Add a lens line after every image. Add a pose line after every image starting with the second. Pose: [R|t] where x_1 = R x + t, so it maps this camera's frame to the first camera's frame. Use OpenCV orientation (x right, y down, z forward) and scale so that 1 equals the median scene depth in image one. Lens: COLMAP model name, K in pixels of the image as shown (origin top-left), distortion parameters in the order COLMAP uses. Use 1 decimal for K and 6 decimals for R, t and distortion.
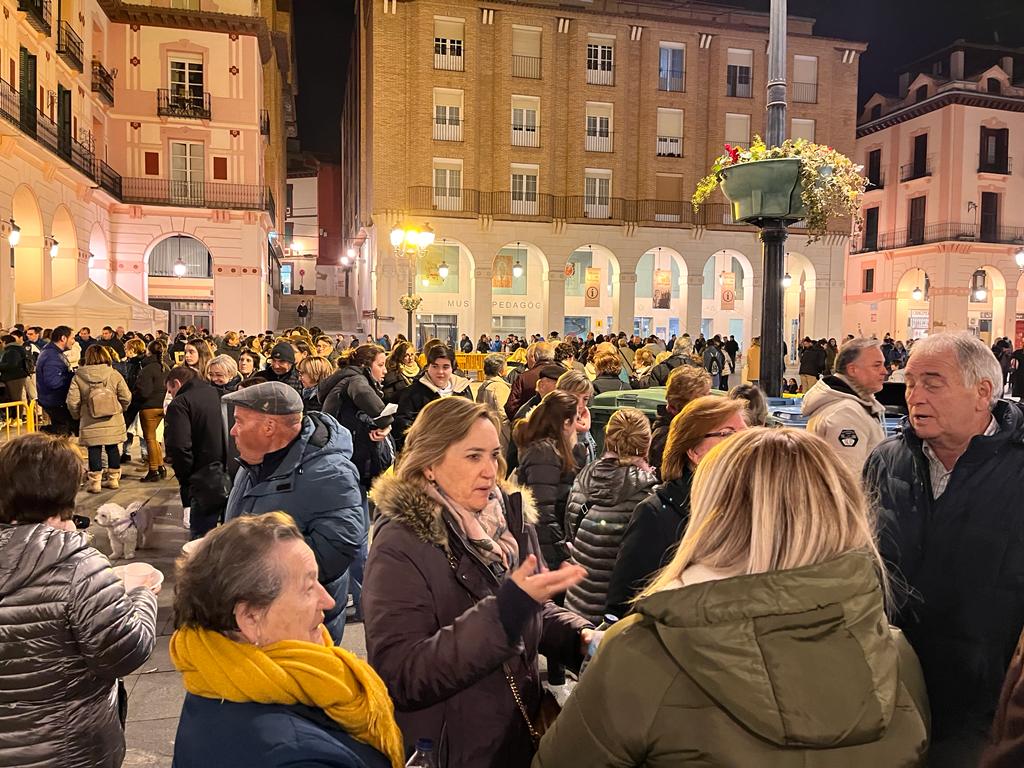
lens RADIAL K [[775.1, 0, 506.9], [0, 775.1, 376.5], [0, 0, 1]] dist [0.074547, -0.096389]
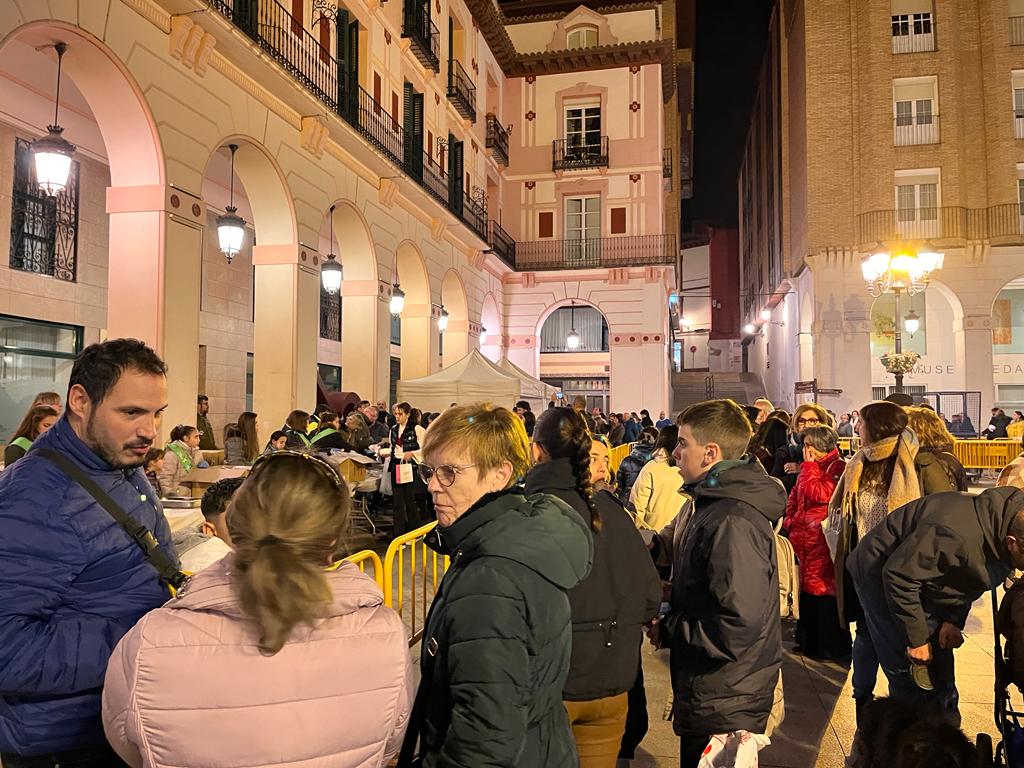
lens RADIAL K [[775.4, 0, 520.2], [0, 775.4, 380.2], [0, 0, 1]] dist [0.070130, -0.088512]
pose [[0.897590, -0.034802, -0.439455, -0.093932], [-0.010574, 0.994892, -0.100386, -0.008125], [0.440704, 0.094752, 0.892638, 0.210474]]
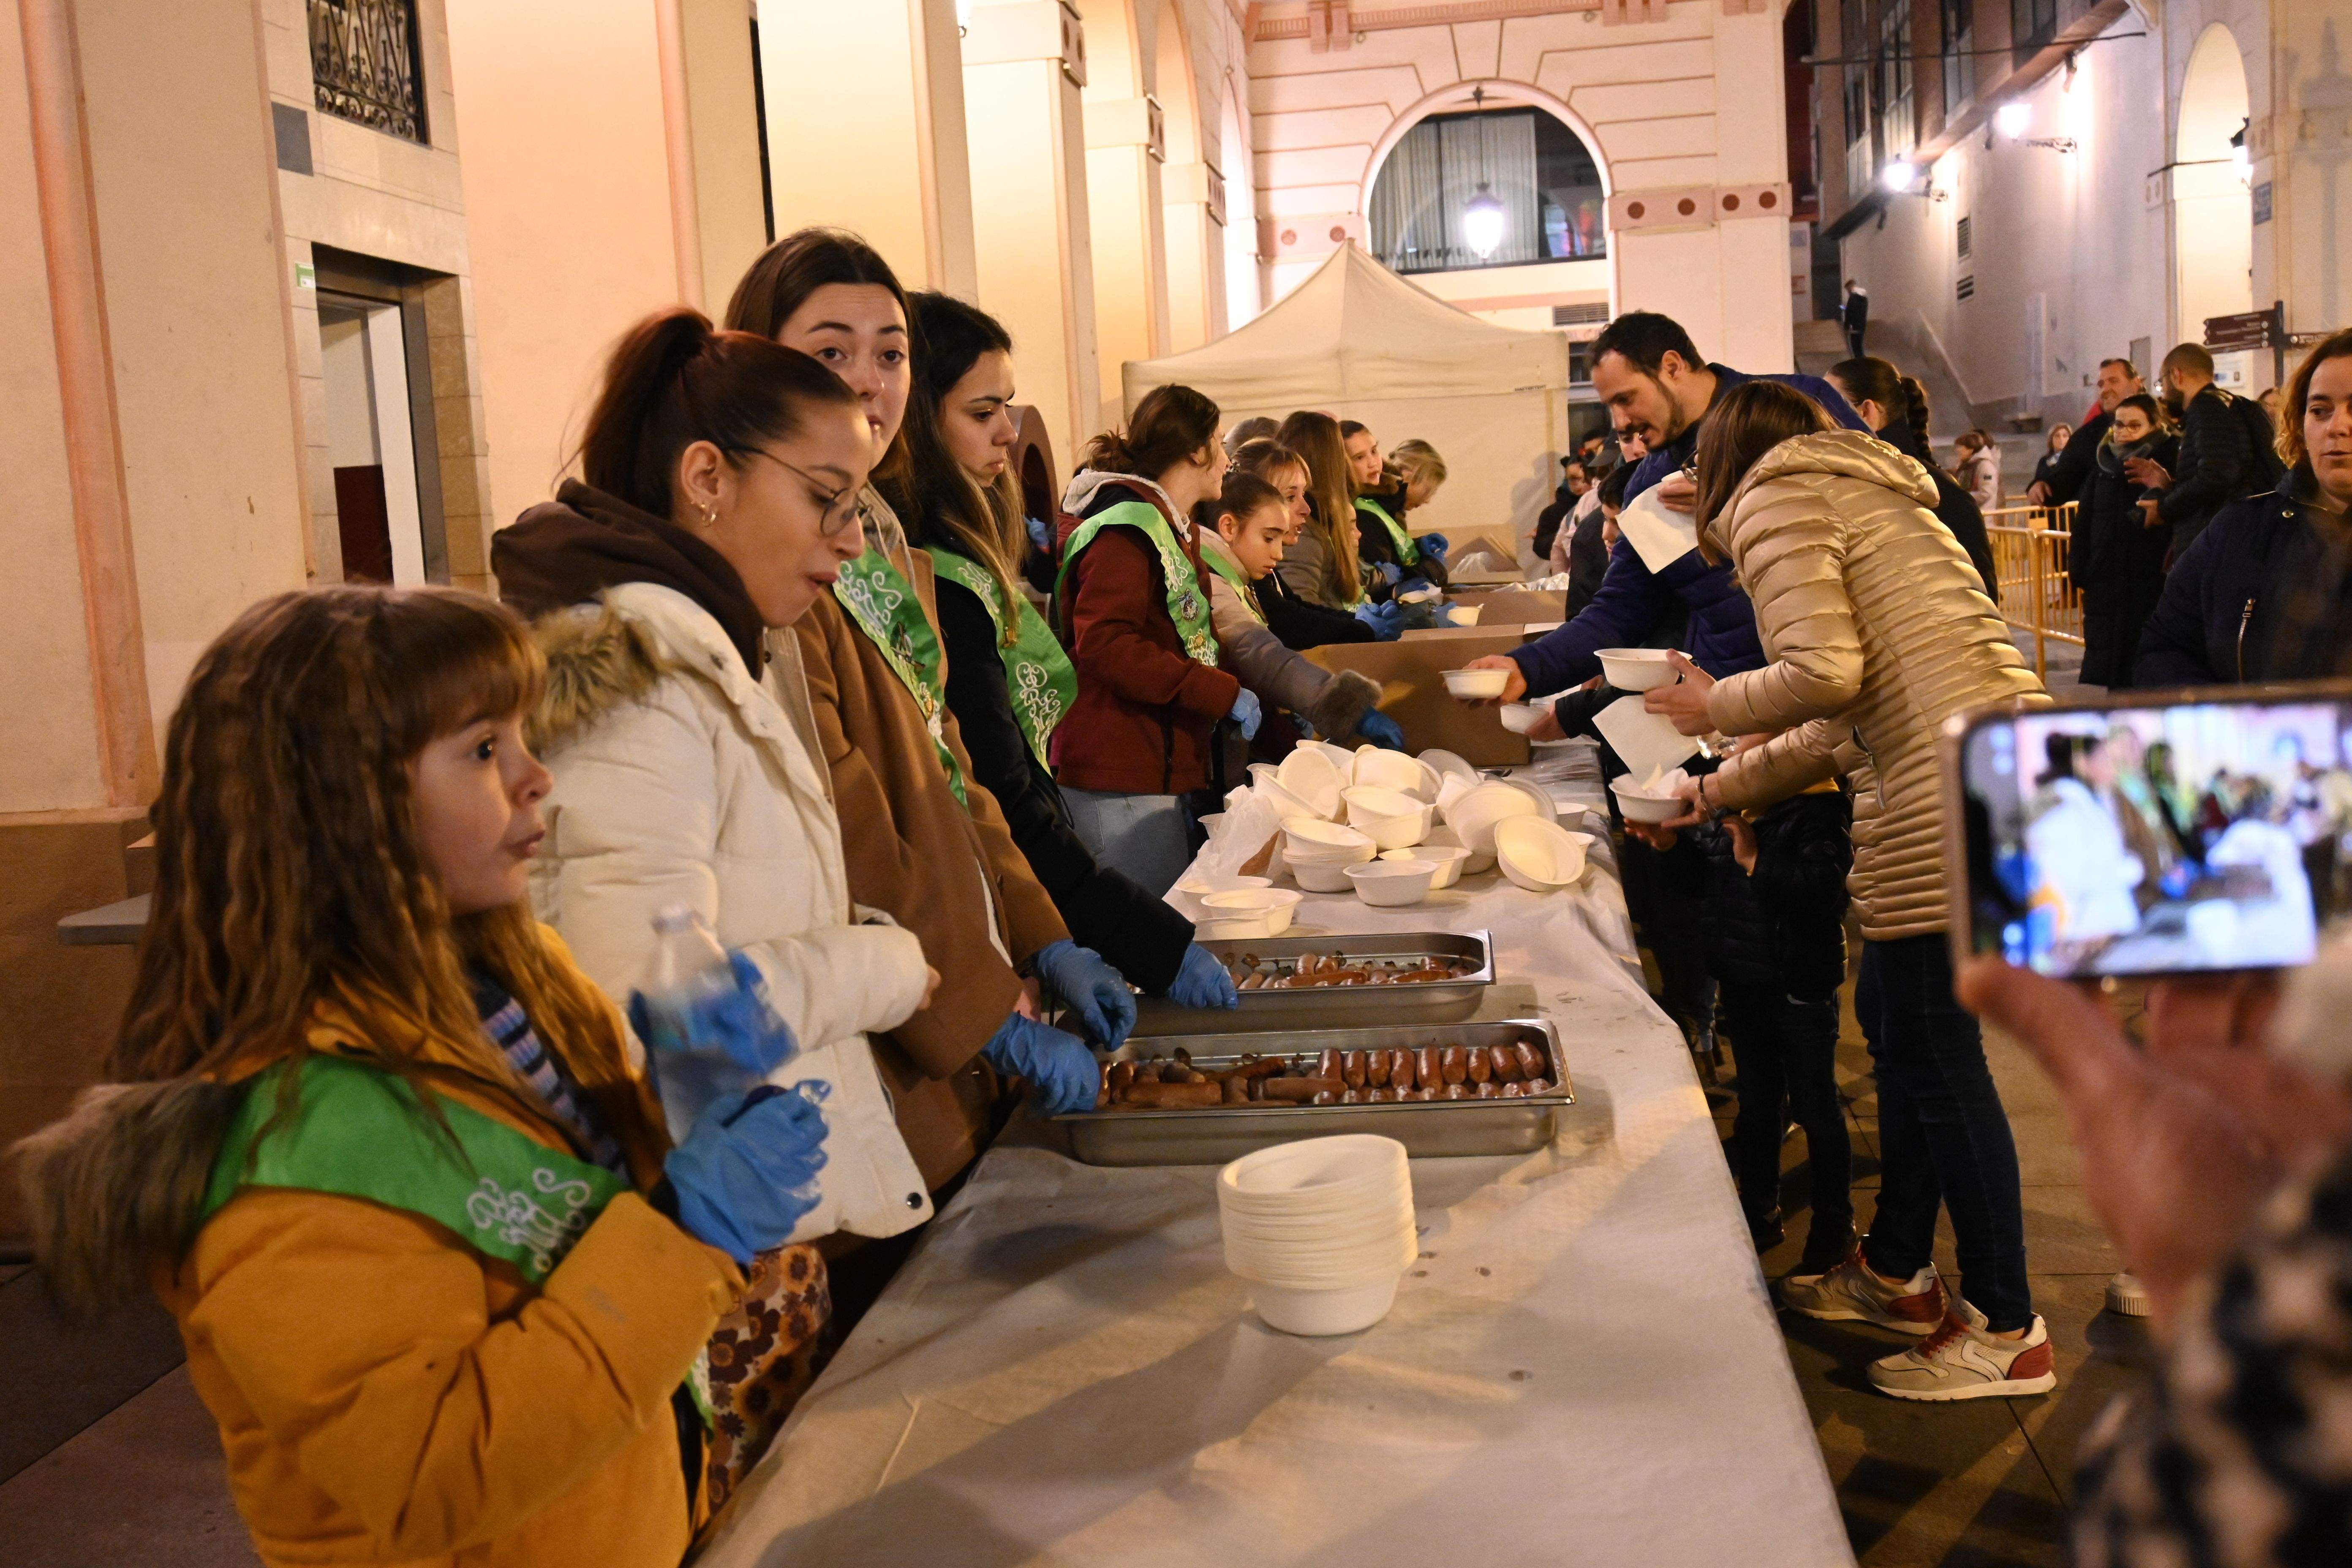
lens RADIAL K [[2333.9, 0, 1173.6], [0, 2333.9, 794.6], [0, 0, 1]] dist [0.001975, 0.000000]
pose [[0.927286, -0.028200, -0.373290, -0.220720], [0.056892, 0.996192, 0.066070, -0.004668], [0.370005, -0.082503, 0.925359, 0.213486]]
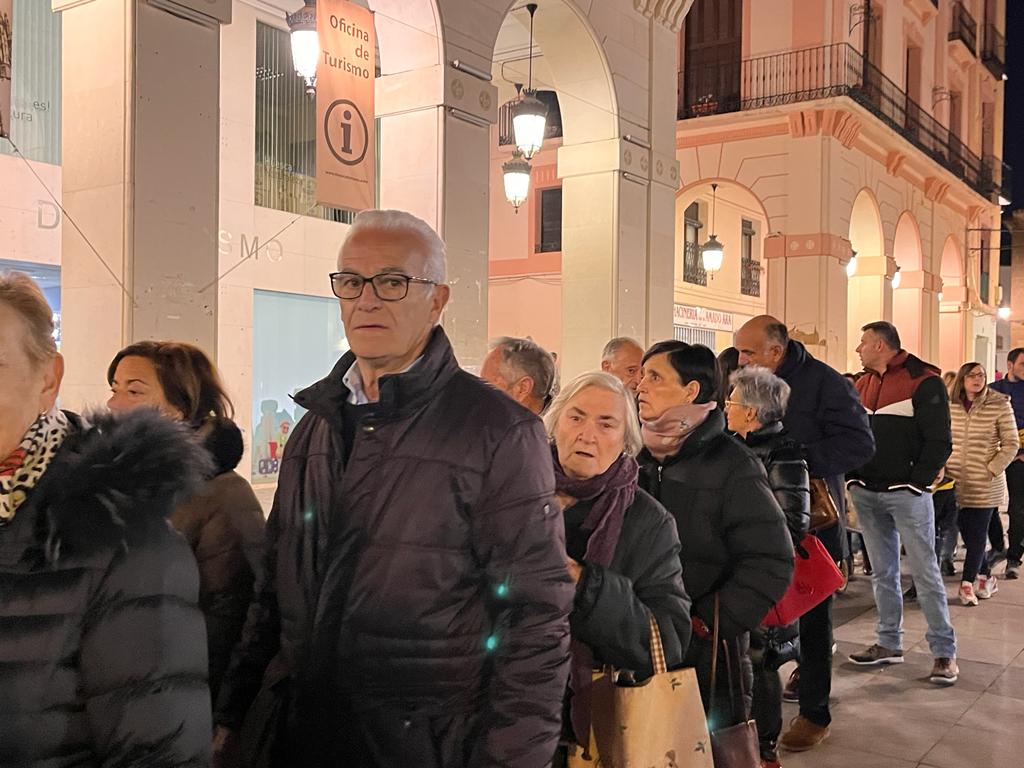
lens RADIAL K [[1058.5, 0, 502.1], [0, 1058.5, 389.8], [0, 0, 1]] dist [0.022356, 0.000000]
pose [[0.751984, 0.000579, 0.659181, 0.170502], [0.024164, 0.999303, -0.028444, -0.041710], [-0.658739, 0.037318, 0.751446, 0.906395]]
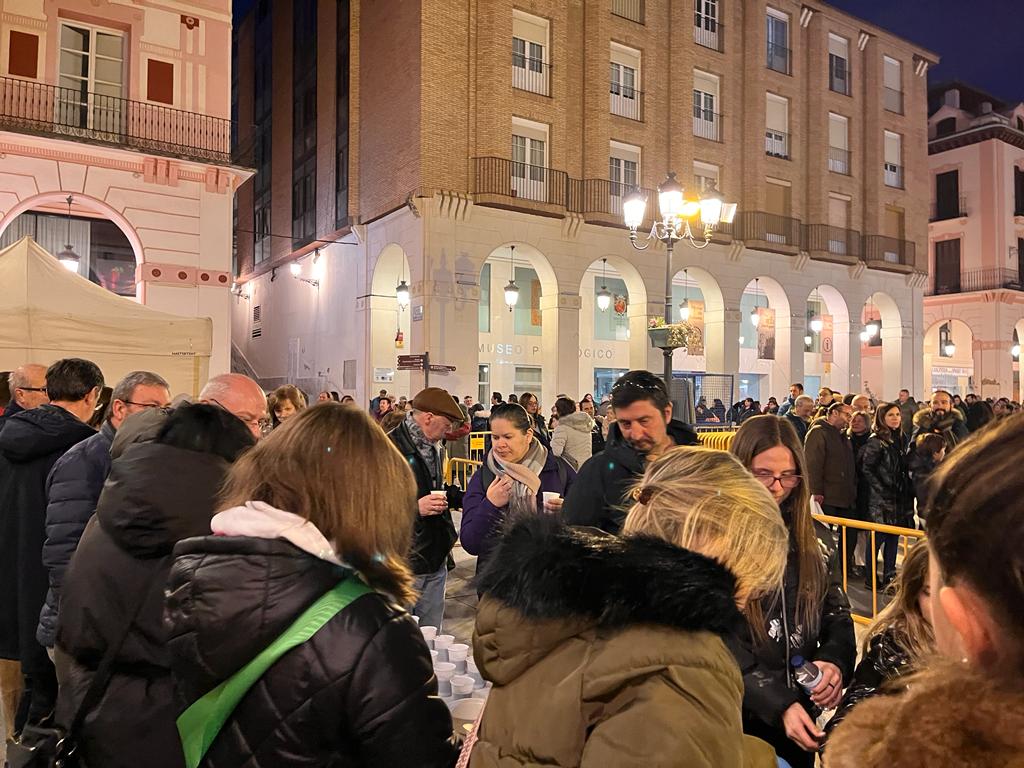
lens RADIAL K [[775.4, 0, 504.7], [0, 775.4, 381.4], [0, 0, 1]] dist [0.070130, -0.088512]
pose [[0.945833, 0.003305, 0.324635, -0.307655], [0.018877, 0.997697, -0.065155, -0.025422], [-0.324103, 0.067754, 0.943592, 0.426138]]
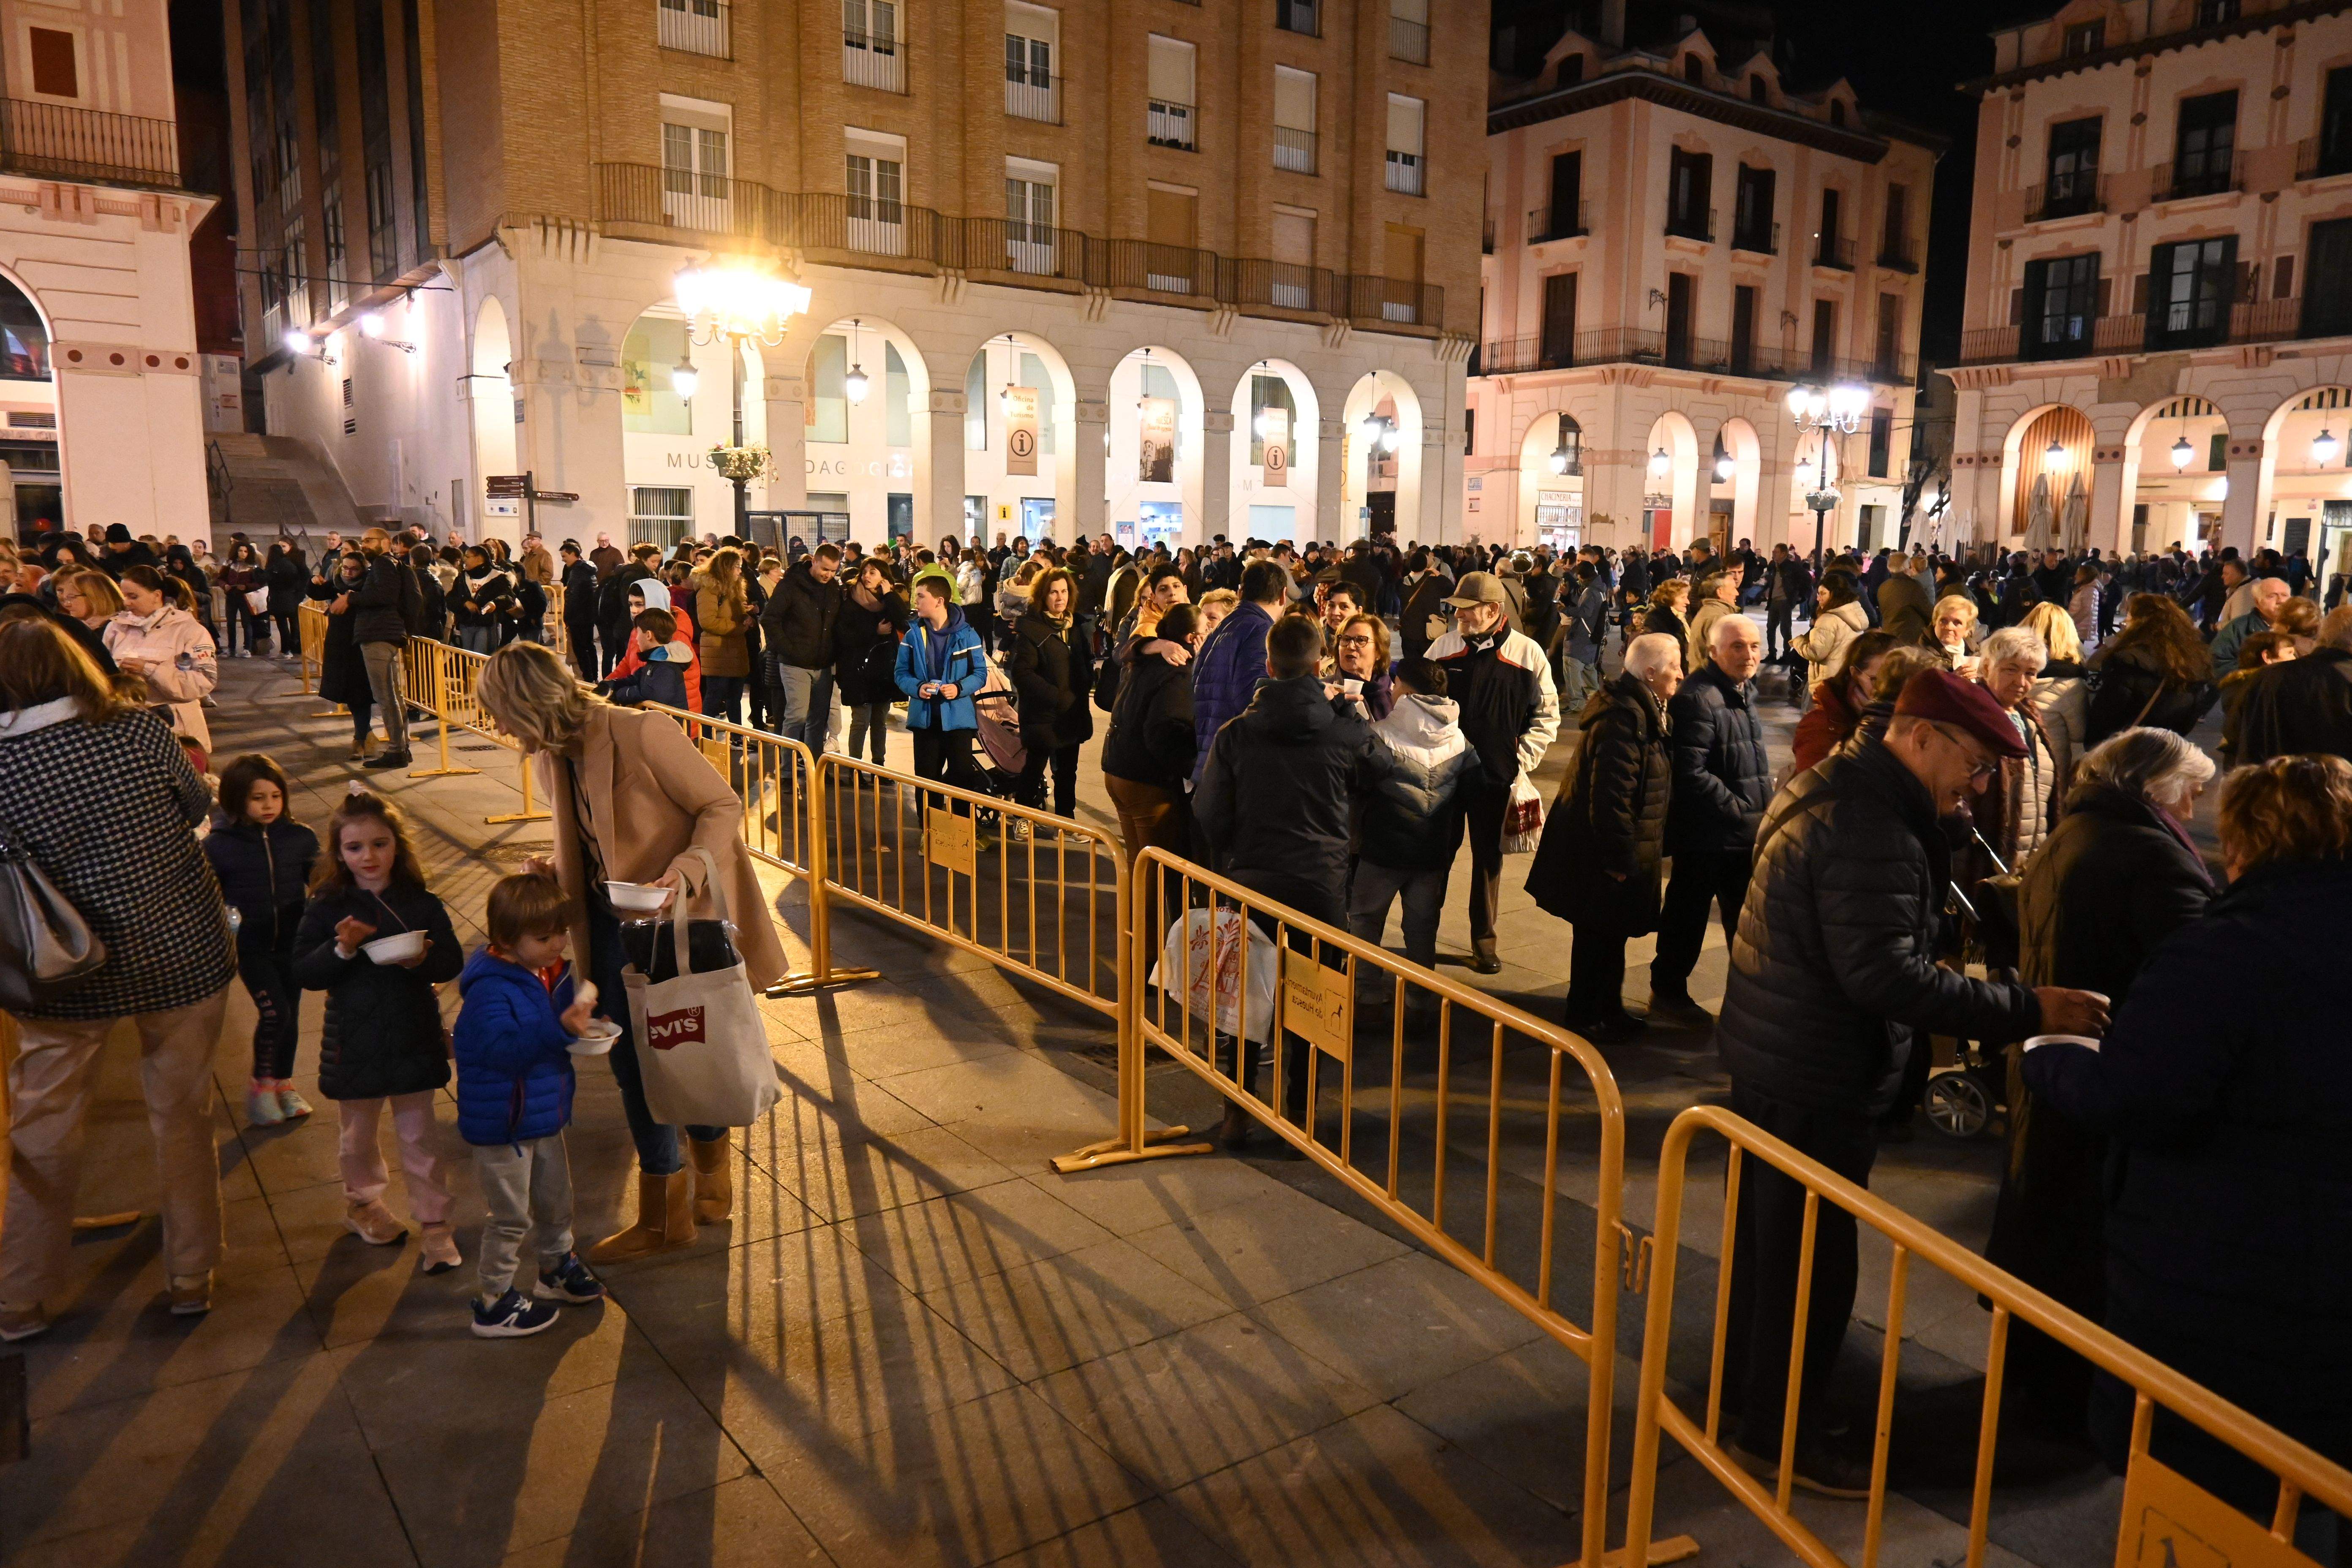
lens RADIAL K [[1598.6, 0, 1173.2], [0, 1598.6, 788.3], [0, 0, 1]] dist [-0.001973, -0.001333]
pose [[0.921333, -0.058611, 0.384331, -0.190272], [0.017177, 0.993742, 0.110369, -0.011197], [-0.388394, -0.095085, 0.916574, 0.110929]]
